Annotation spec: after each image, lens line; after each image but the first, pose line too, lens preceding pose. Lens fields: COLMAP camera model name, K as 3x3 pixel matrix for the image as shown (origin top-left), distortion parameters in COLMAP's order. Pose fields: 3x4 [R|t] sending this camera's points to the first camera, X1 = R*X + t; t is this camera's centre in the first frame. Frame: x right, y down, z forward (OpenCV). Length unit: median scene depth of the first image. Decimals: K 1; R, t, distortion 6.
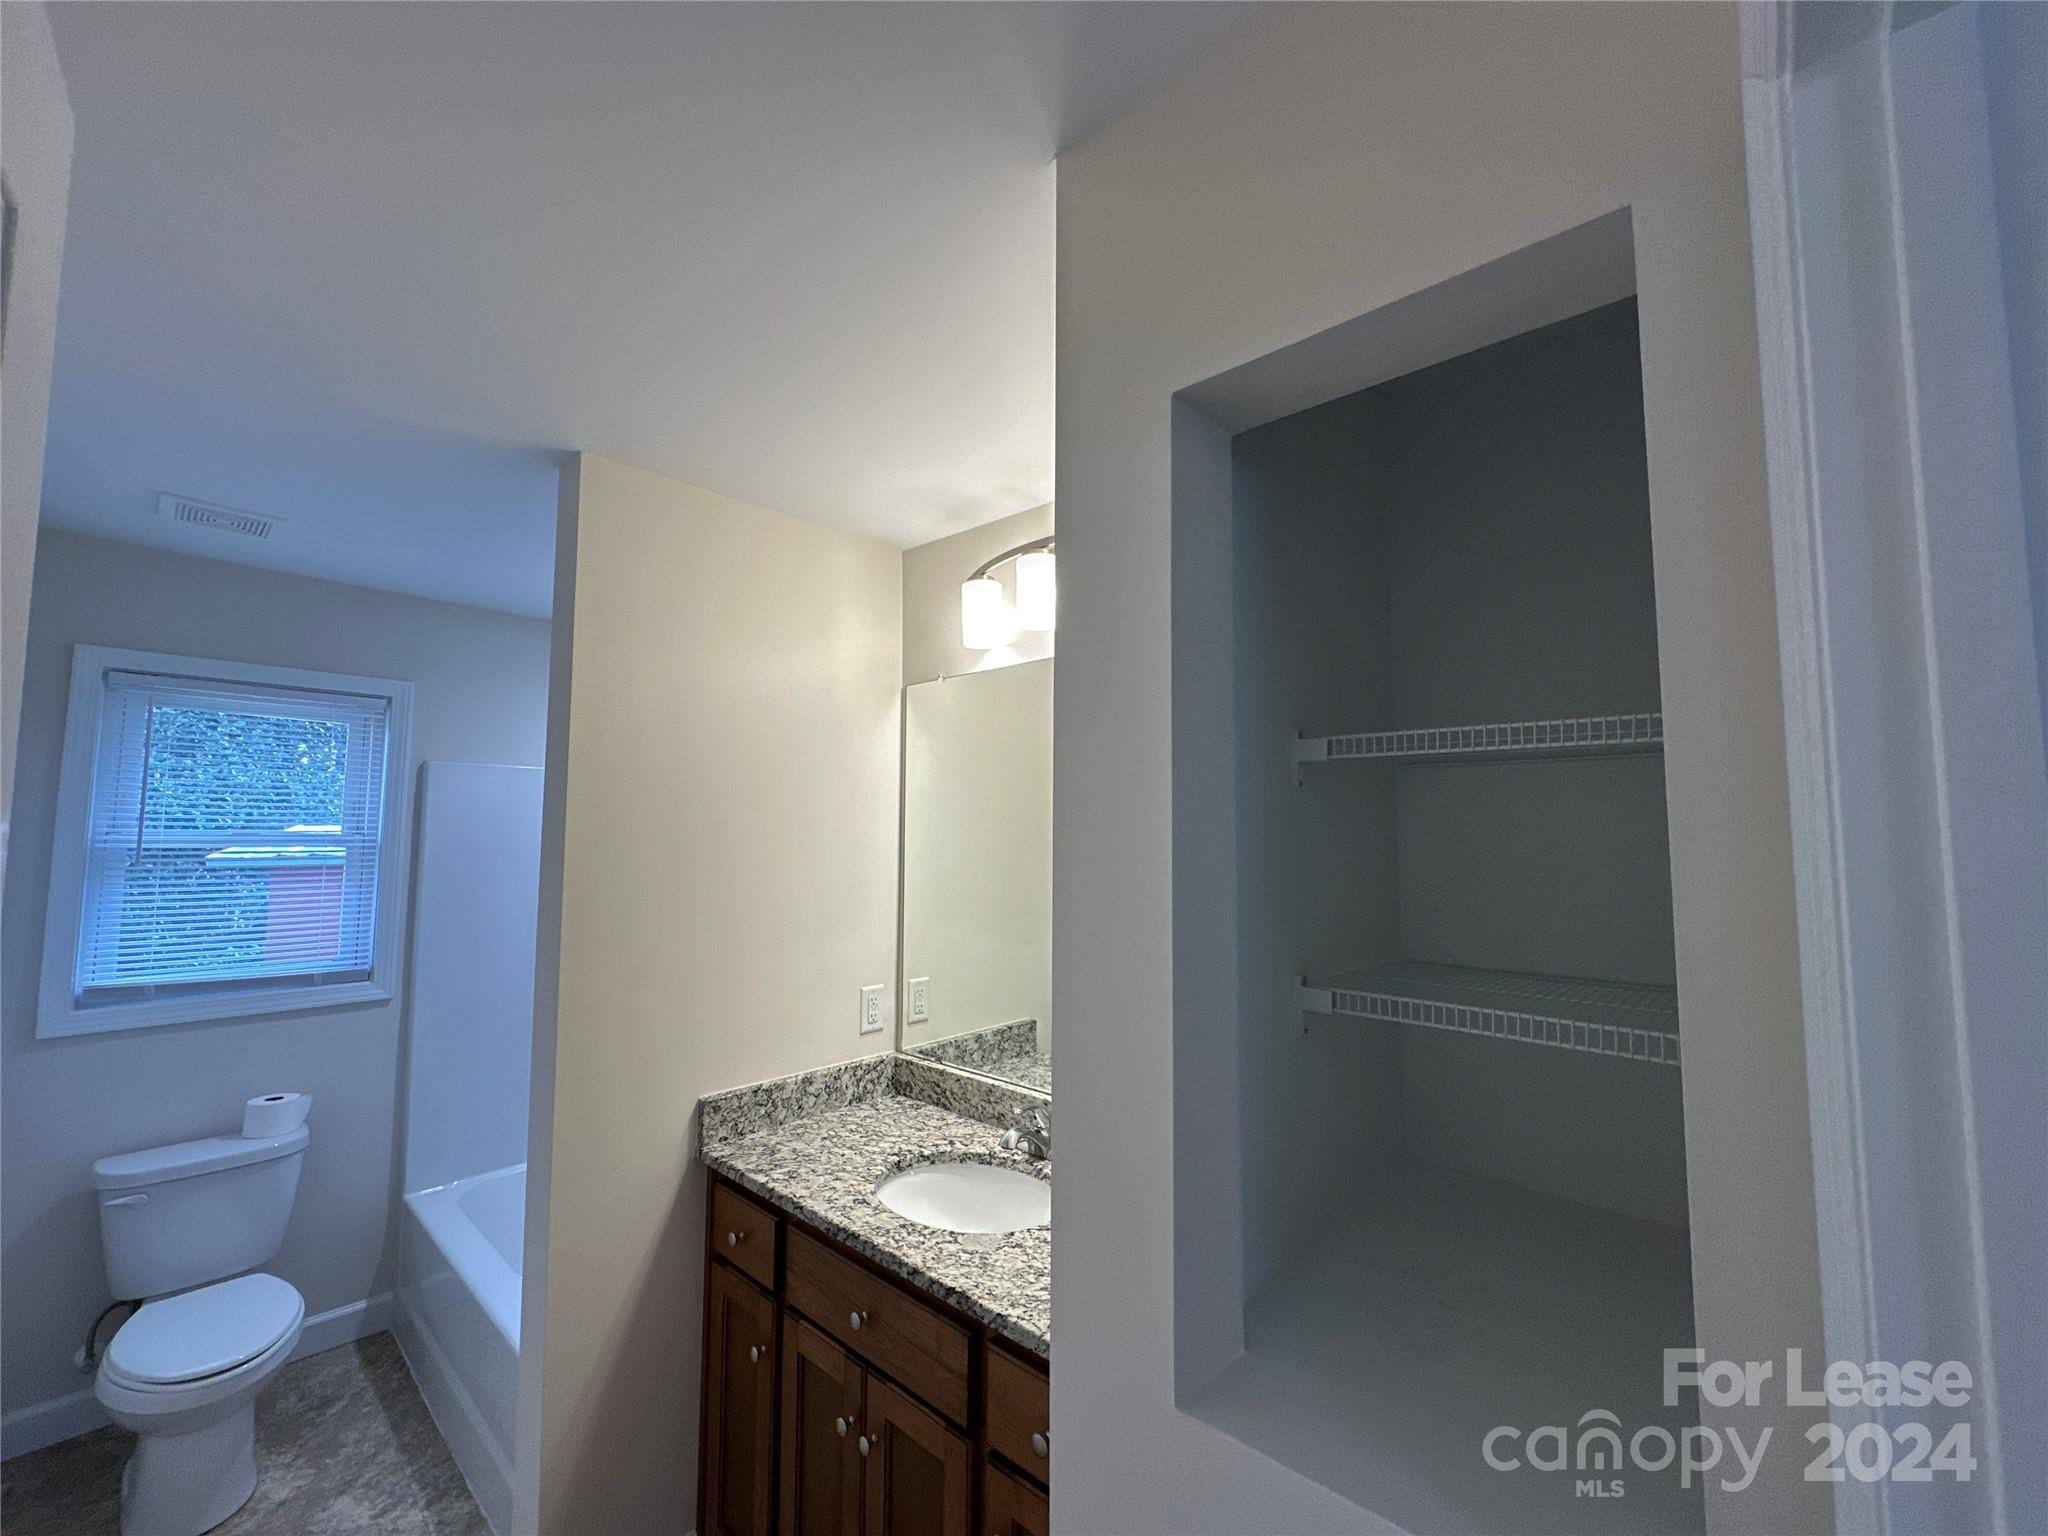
lens RADIAL K [[815.4, 0, 1022.5], [0, 815.4, 771.3], [0, 0, 1]] dist [-0.002894, 0.000532]
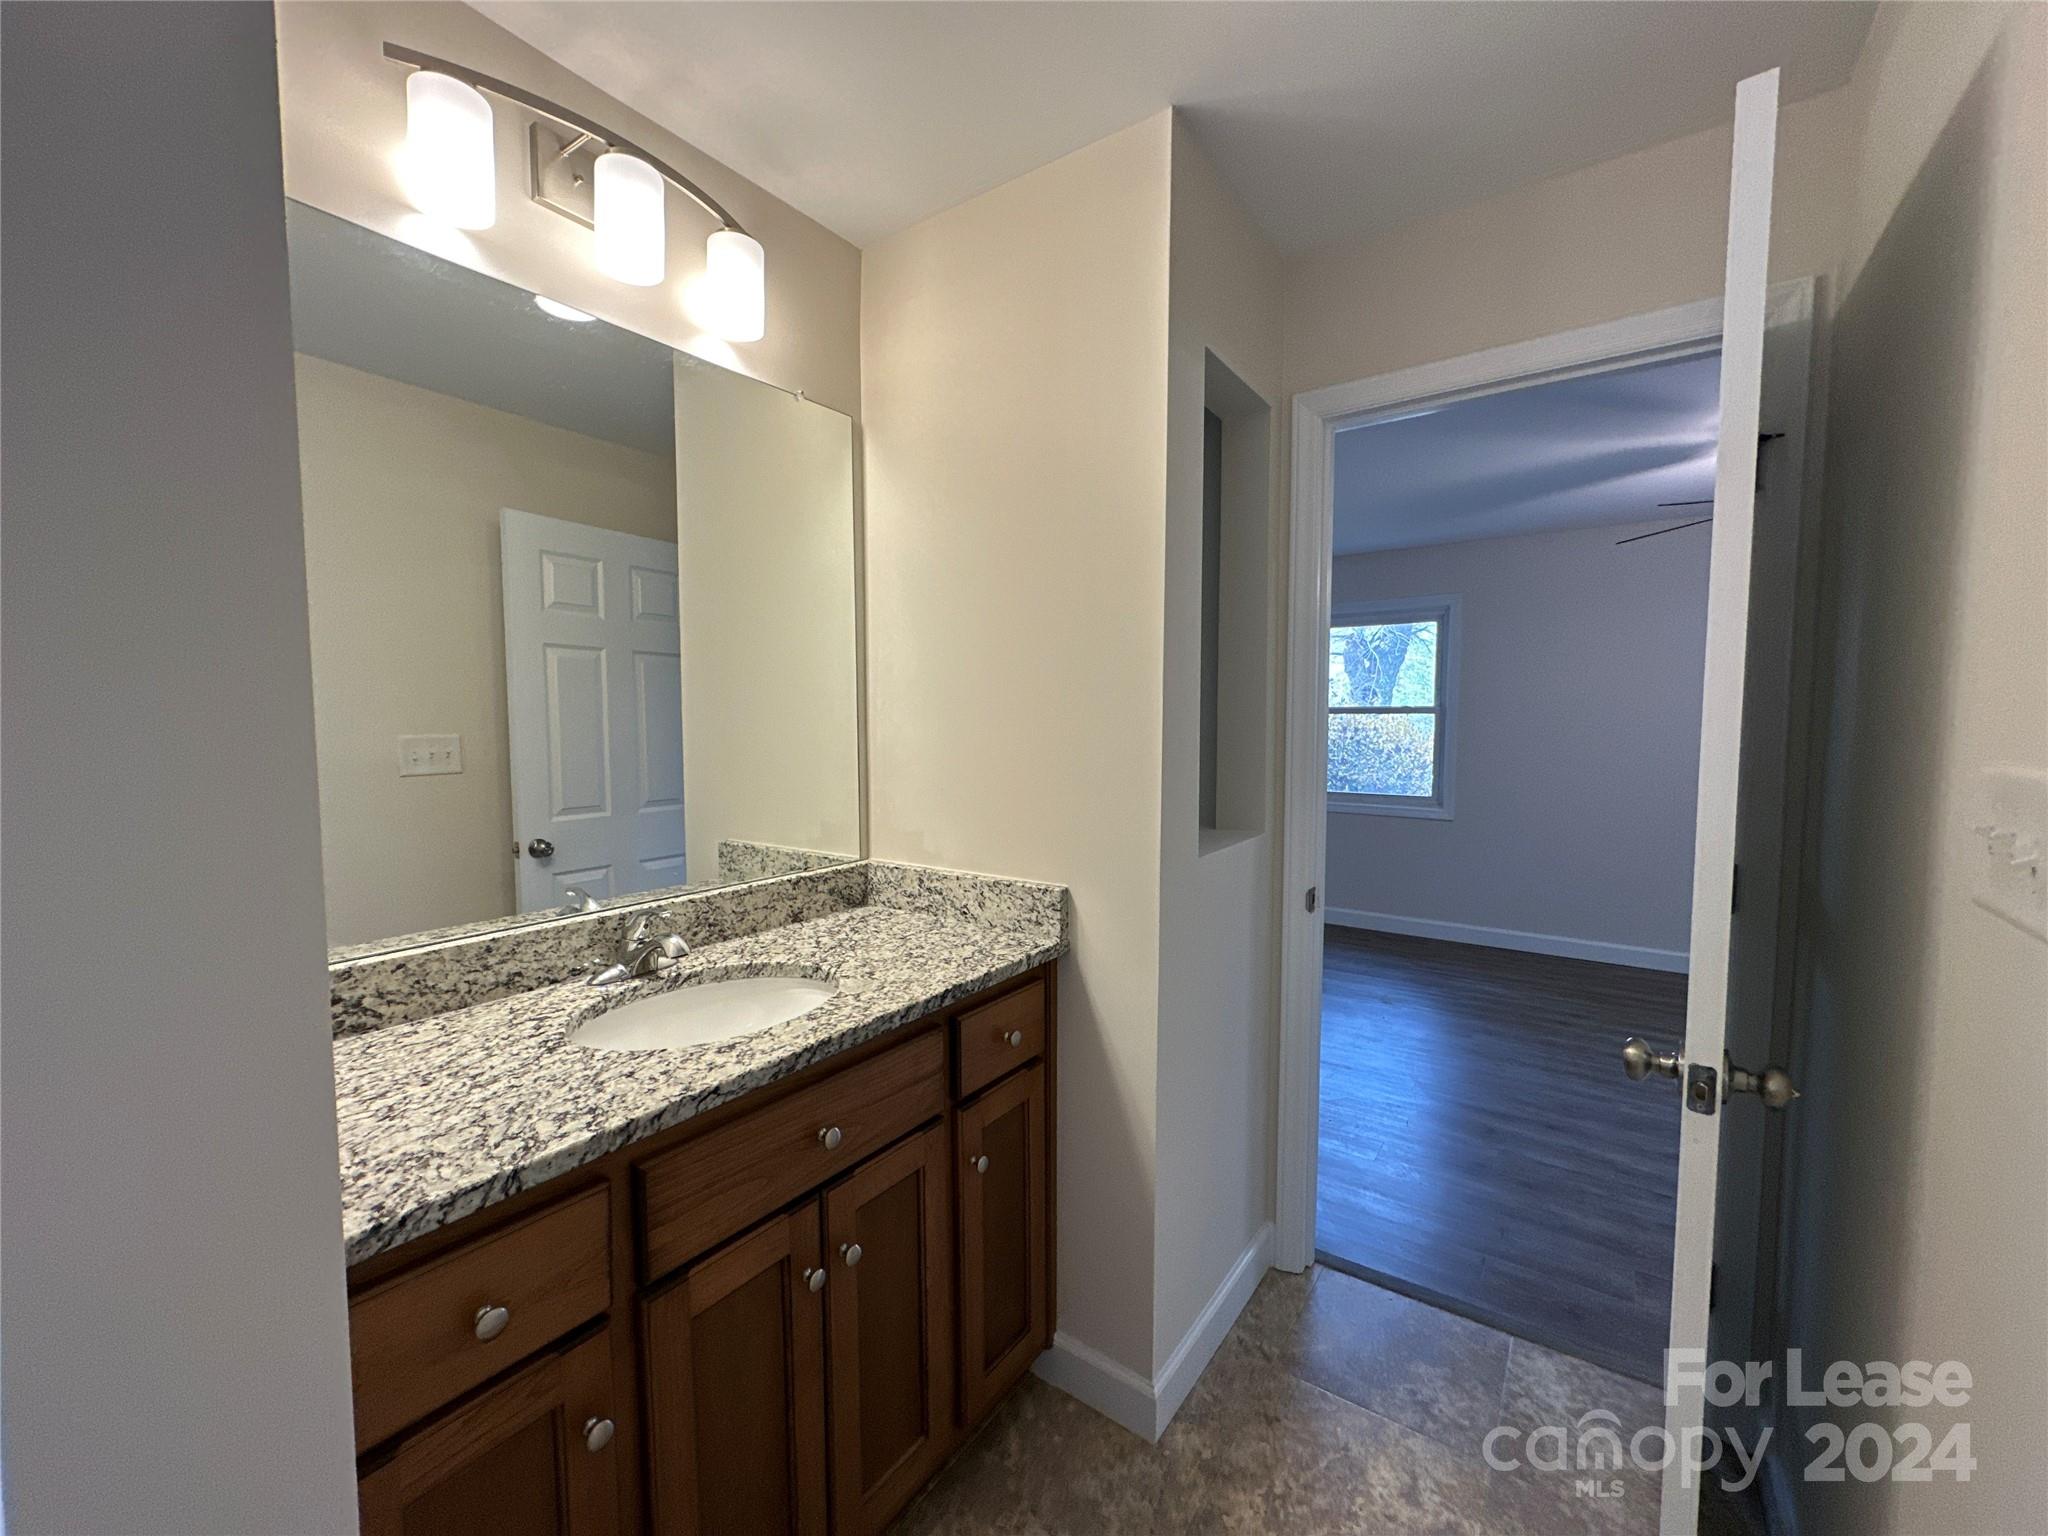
lens RADIAL K [[815.4, 0, 1022.5], [0, 815.4, 771.3], [0, 0, 1]] dist [-0.002894, 0.000532]
pose [[-0.117531, -0.066405, 0.990846, -0.903297], [-0.075453, 0.995475, 0.057765, 0.231467], [-0.990199, -0.067973, -0.122010, 0.848784]]
